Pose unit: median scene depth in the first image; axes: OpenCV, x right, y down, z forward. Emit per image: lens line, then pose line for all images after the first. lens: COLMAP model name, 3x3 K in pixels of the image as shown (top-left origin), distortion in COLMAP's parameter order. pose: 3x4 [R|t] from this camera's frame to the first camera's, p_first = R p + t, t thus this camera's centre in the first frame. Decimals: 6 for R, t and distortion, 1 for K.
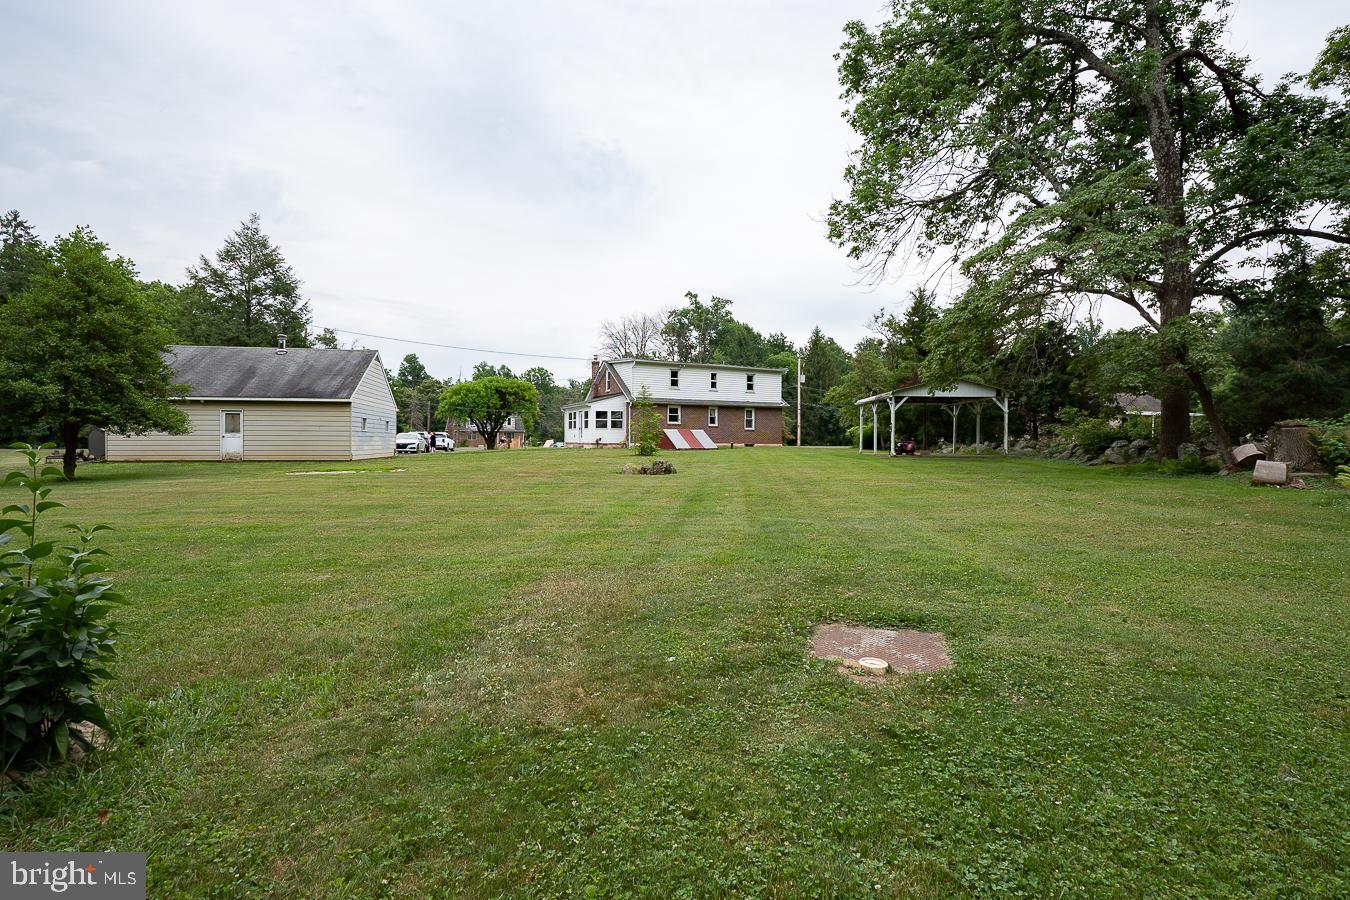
lens RADIAL K [[625.4, 0, 676.5], [0, 625.4, 451.2], [0, 0, 1]] dist [-0.000312, -0.000002]
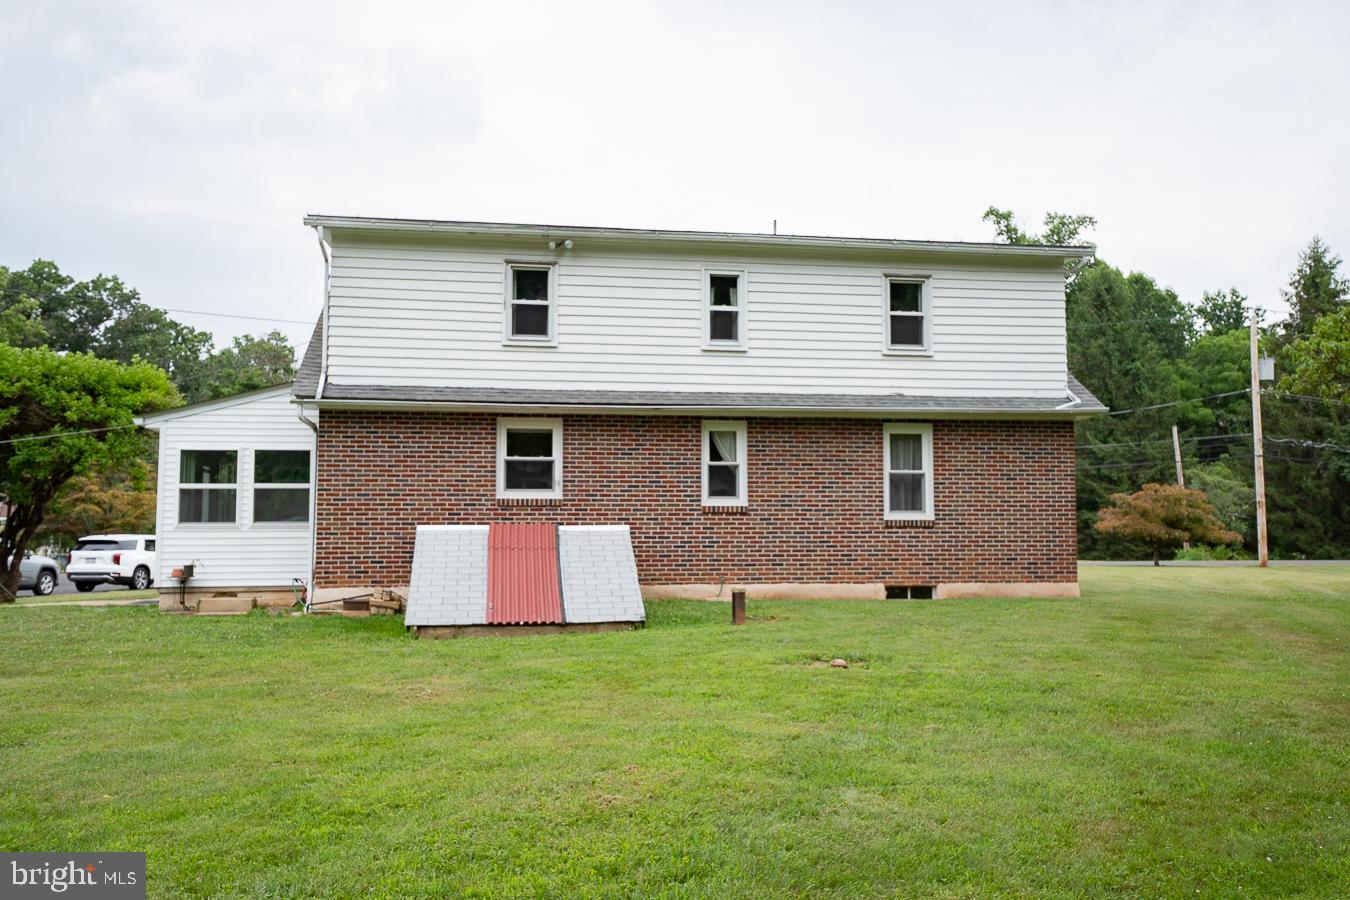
lens RADIAL K [[1145.6, 0, 672.7], [0, 1145.6, 451.2], [0, 0, 1]] dist [0.065175, 0.007623]
pose [[0.954519, -0.028157, -0.296816, 0.158695], [0.001301, 0.995914, -0.090294, -0.022293], [0.298146, 0.085801, 0.950656, 0.581766]]
